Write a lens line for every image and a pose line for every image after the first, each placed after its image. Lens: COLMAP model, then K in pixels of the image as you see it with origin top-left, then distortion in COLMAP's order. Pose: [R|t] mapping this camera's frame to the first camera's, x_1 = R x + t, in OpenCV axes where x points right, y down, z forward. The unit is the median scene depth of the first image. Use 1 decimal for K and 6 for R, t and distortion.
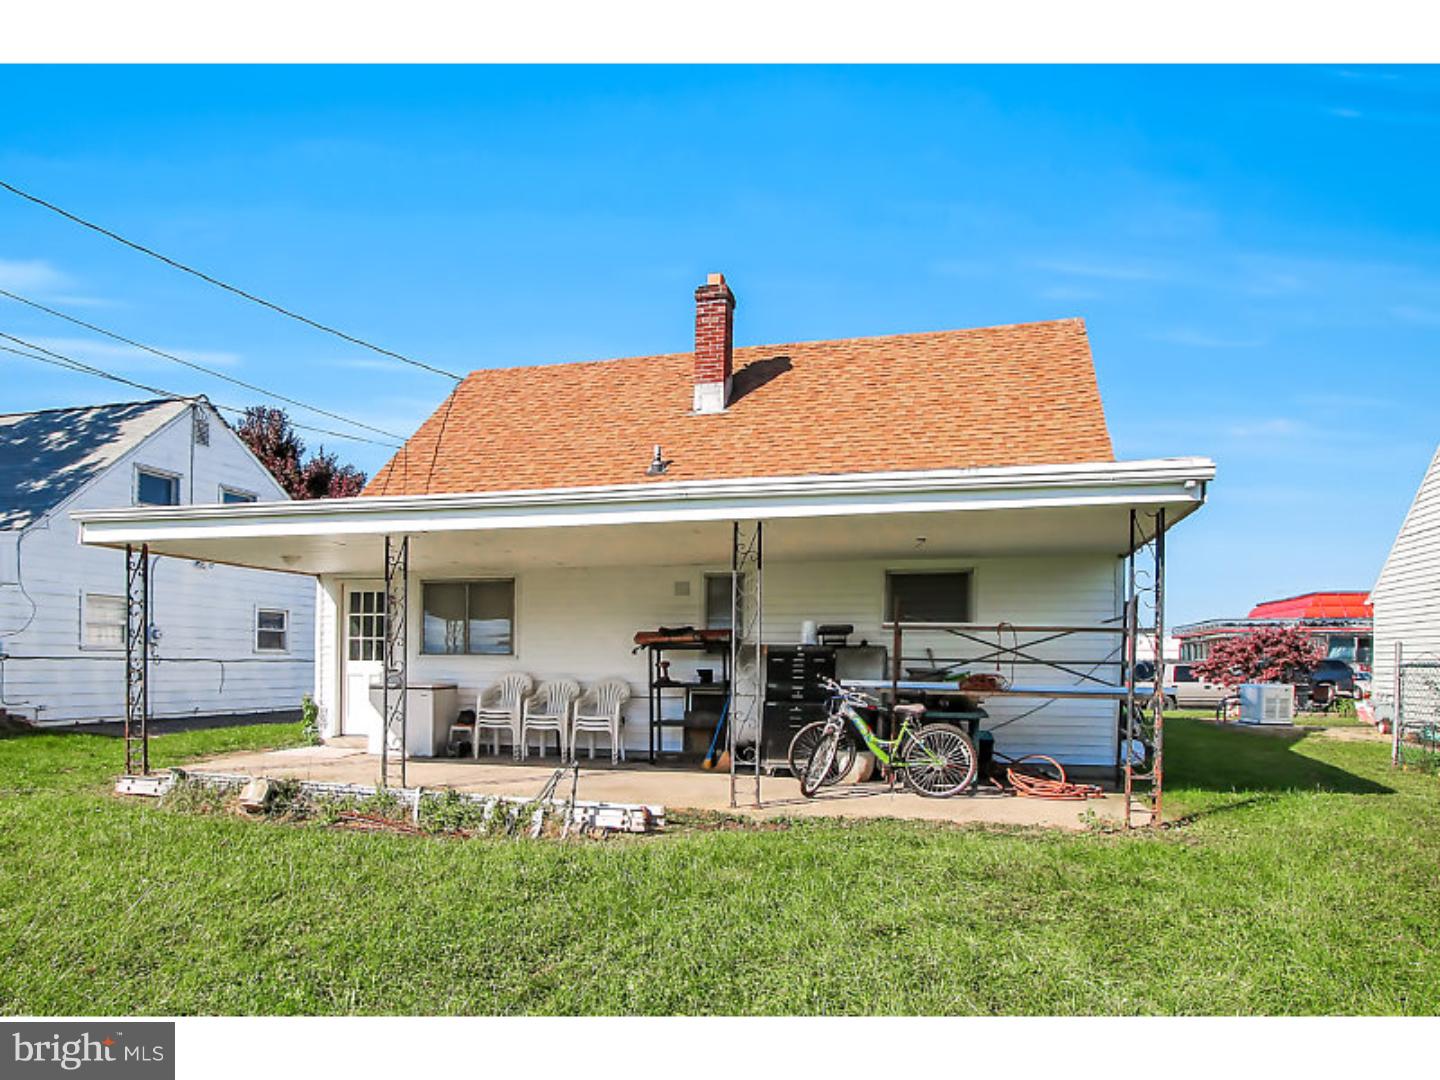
lens RADIAL K [[883.9, 0, 721.1], [0, 883.9, 565.8], [0, 0, 1]] dist [-0.014529, 0.001151]
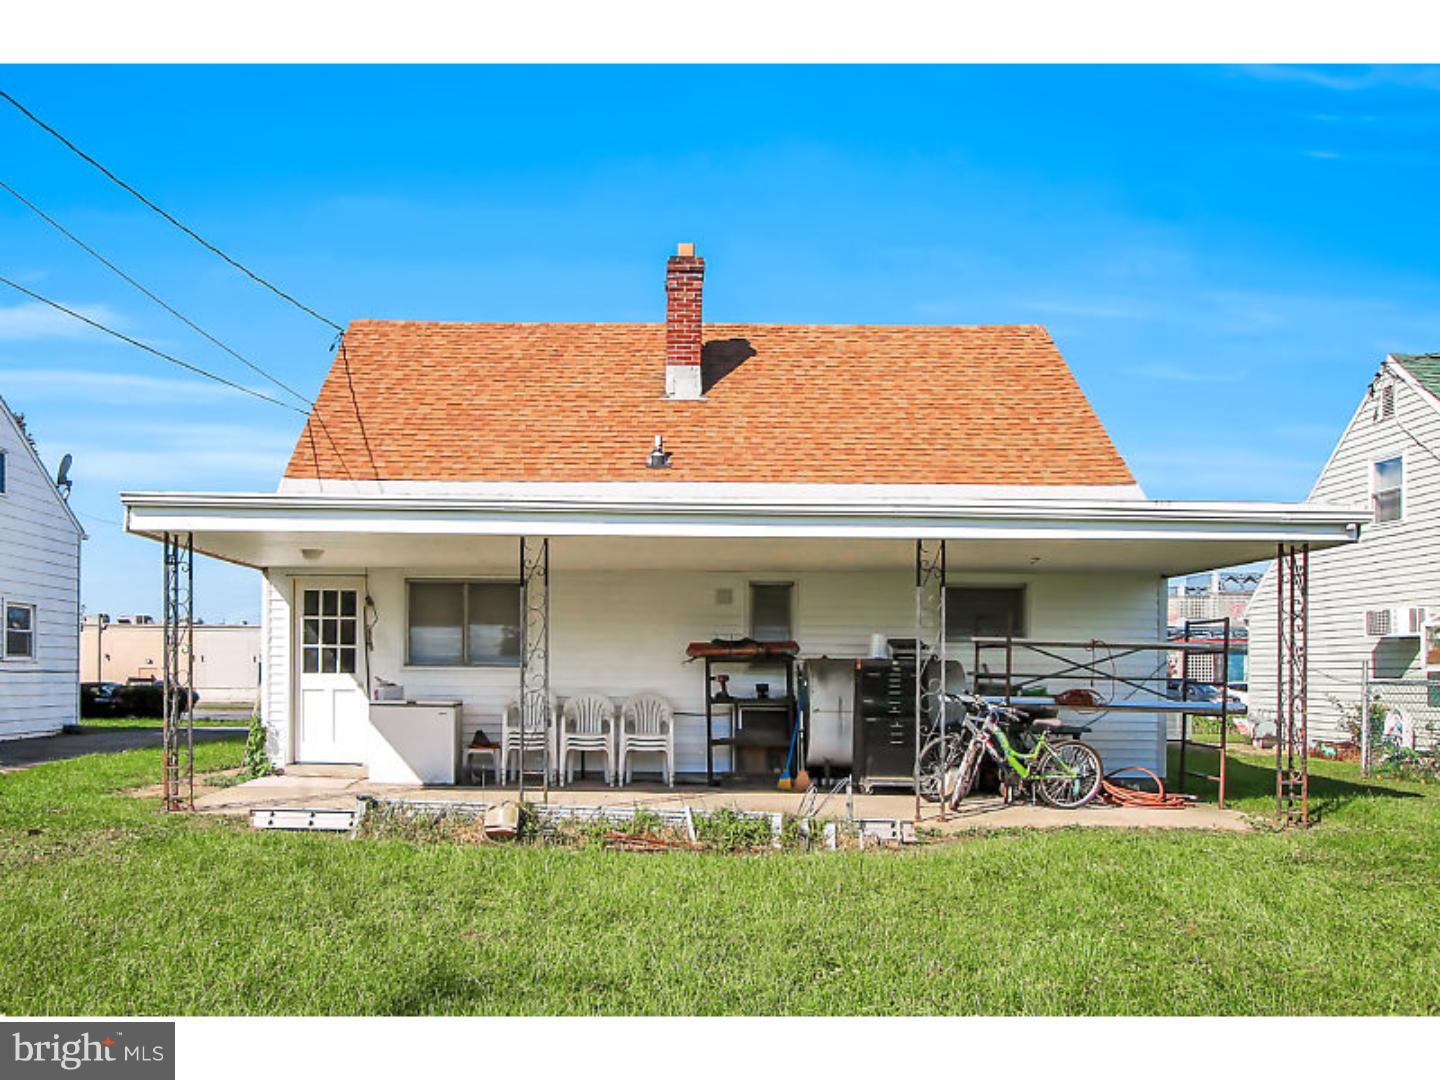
lens RADIAL K [[1111.9, 0, 627.6], [0, 1111.9, 537.9], [0, 0, 1]] dist [-0.004330, 0.006032]
pose [[0.968815, 0.034095, 0.245428, -0.444529], [-0.031064, 0.999386, -0.016209, -0.014068], [-0.245830, 0.008080, 0.969279, -0.108789]]
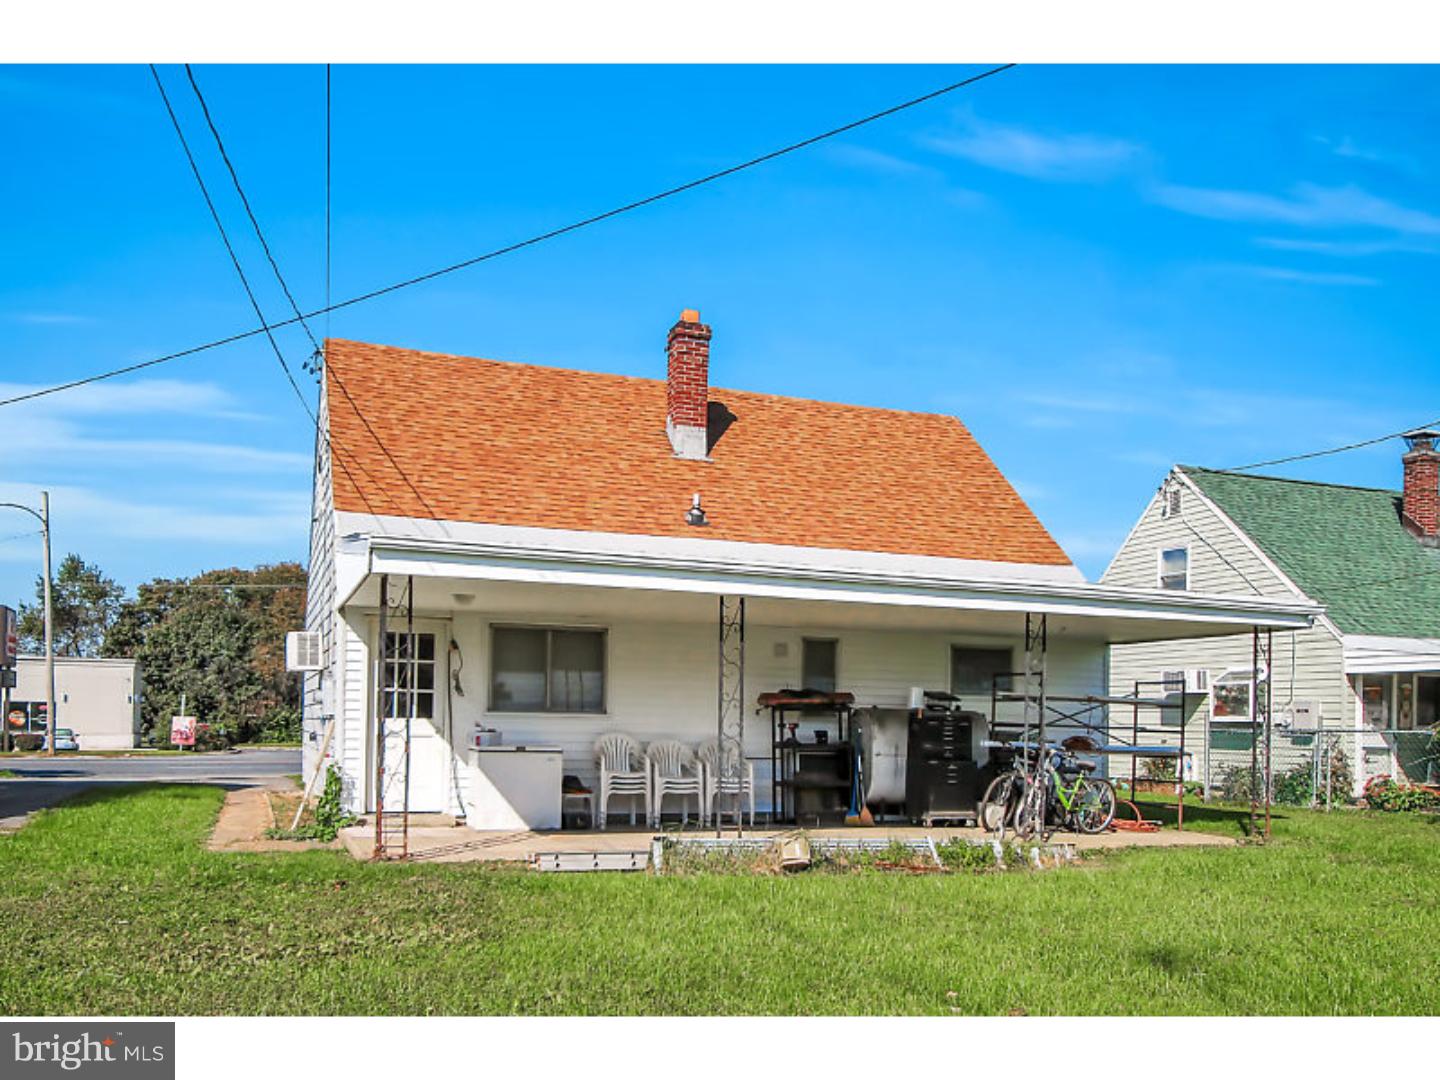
lens RADIAL K [[1170.0, 0, 720.0], [0, 1170.0, 540.0], [0, 0, 1]] dist [0.003042, 0.000775]
pose [[0.808791, 0.097486, 0.579961, -0.919629], [-0.075044, 0.995211, -0.062632, -0.010904], [-0.583289, 0.007133, 0.812233, -0.050872]]
